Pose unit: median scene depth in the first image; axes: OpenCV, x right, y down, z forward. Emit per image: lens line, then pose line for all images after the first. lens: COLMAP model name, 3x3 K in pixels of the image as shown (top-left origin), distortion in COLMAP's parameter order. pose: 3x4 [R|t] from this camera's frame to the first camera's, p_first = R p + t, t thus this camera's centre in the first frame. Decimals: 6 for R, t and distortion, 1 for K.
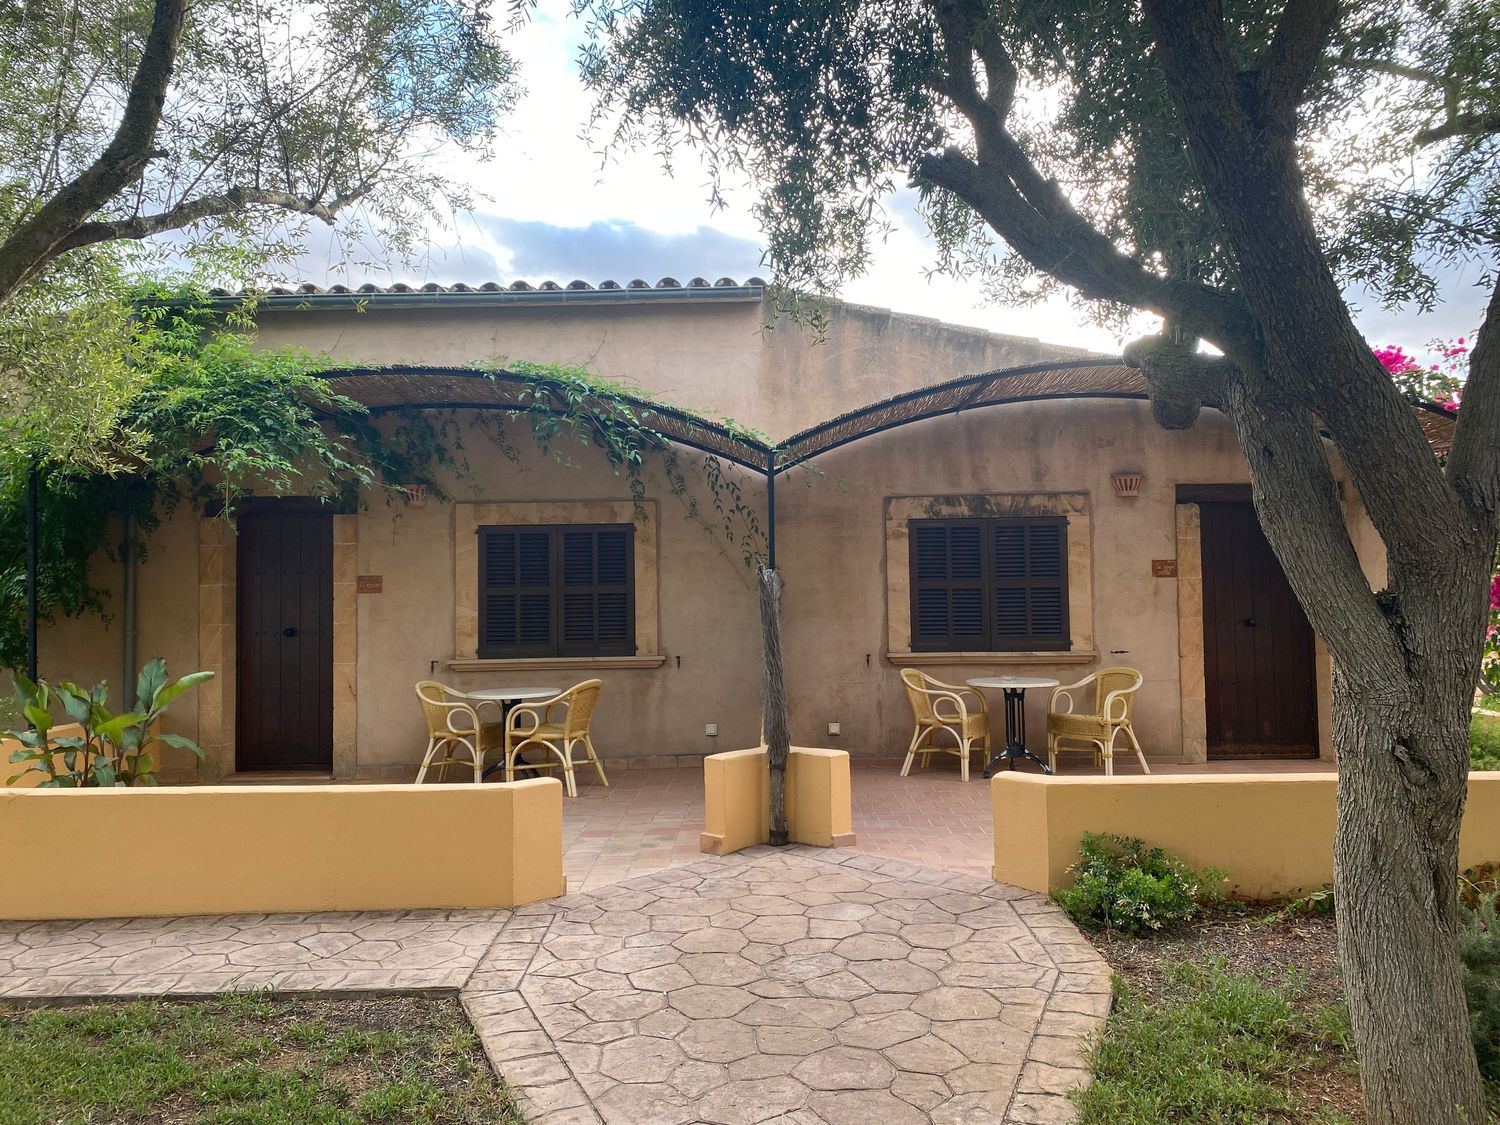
lens RADIAL K [[1122.4, 0, 750.0], [0, 1122.4, 562.5], [0, 0, 1]] dist [0.079467, -0.136694]
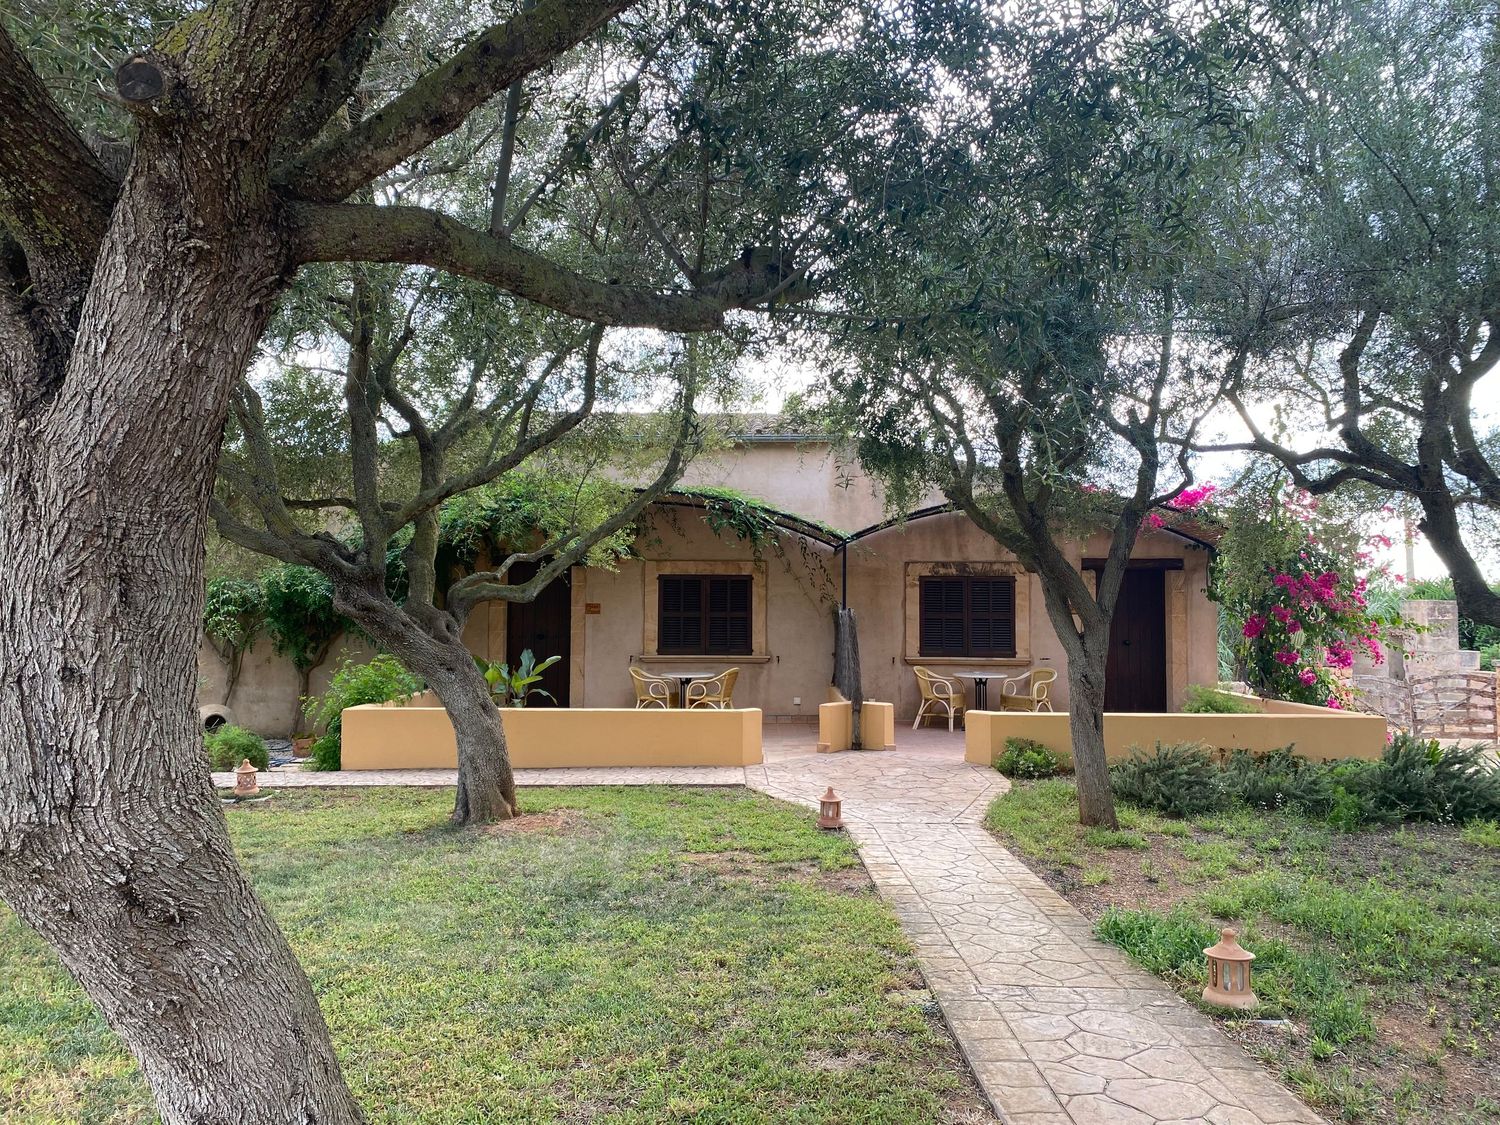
lens RADIAL K [[1117.3, 0, 750.0], [0, 1117.3, 562.5], [0, 0, 1]] dist [0.108250, -0.006847]
pose [[0.999709, 0.020652, 0.012430, -0.130234], [-0.020498, 0.999713, -0.012395, -0.033047], [-0.012682, 0.012136, 0.999846, -0.650670]]
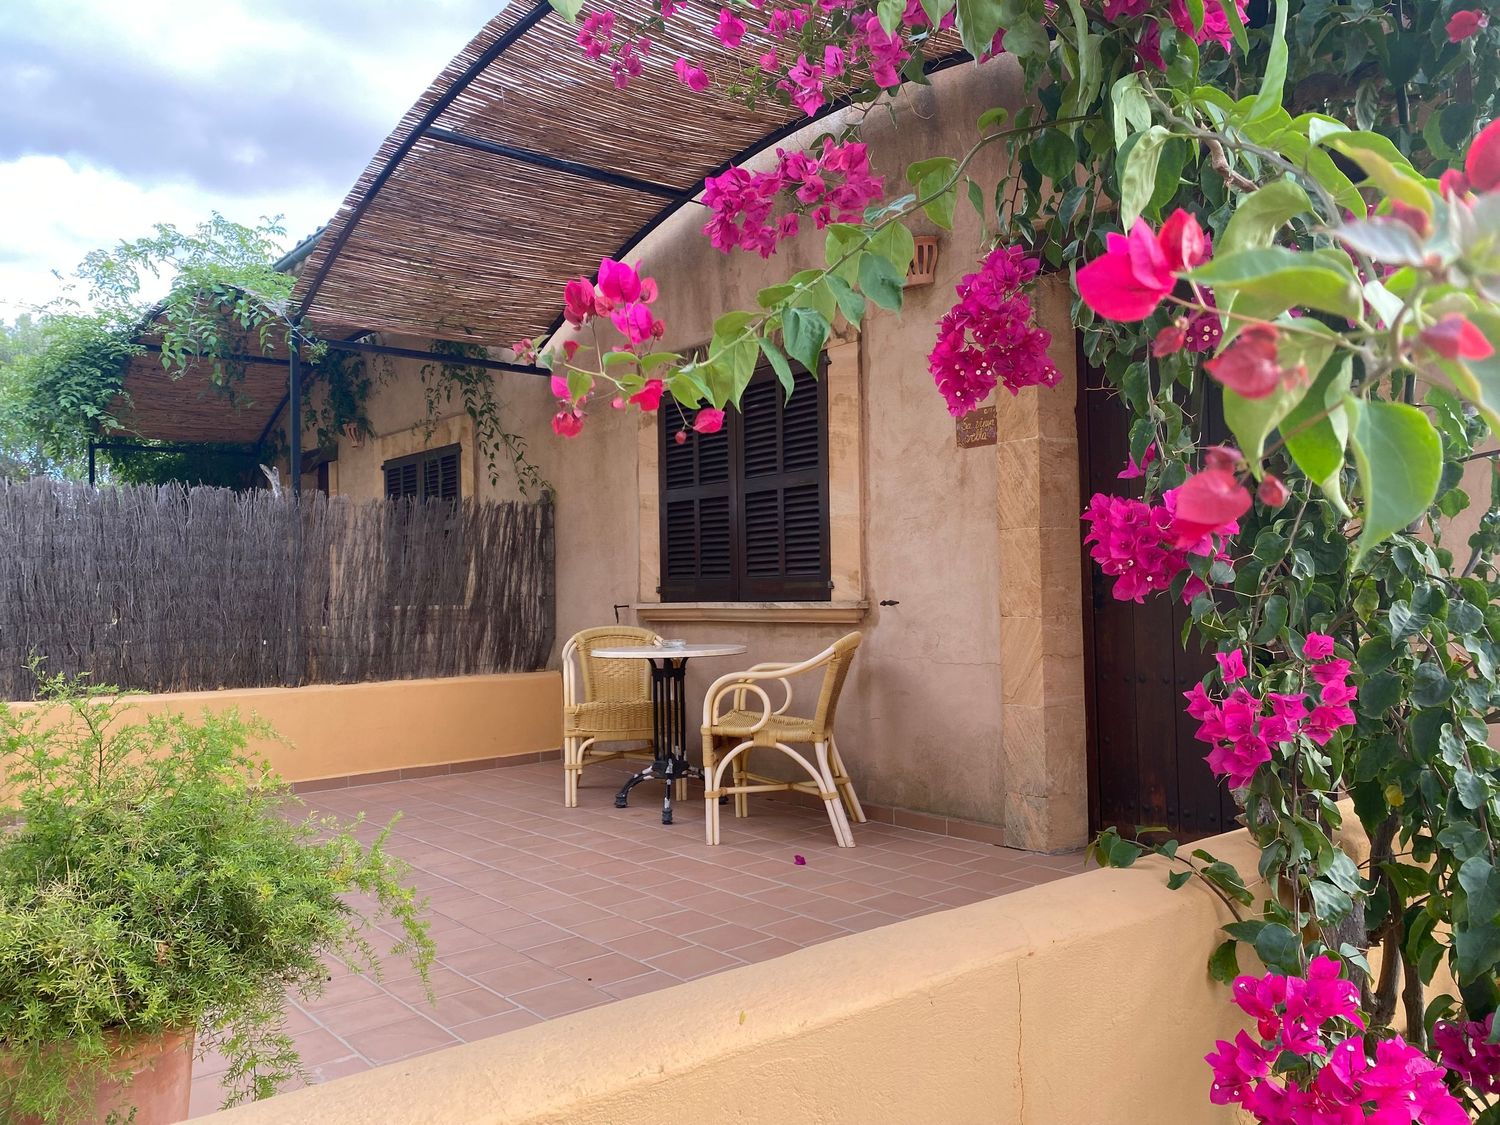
lens RADIAL K [[1117.3, 0, 750.0], [0, 1117.3, 562.5], [0, 0, 1]] dist [0.108250, -0.006847]
pose [[0.669141, -0.019669, -0.742875, 0.651001], [0.042105, 0.999047, 0.011474, 0.052309], [0.741942, -0.038957, 0.669331, 0.615370]]
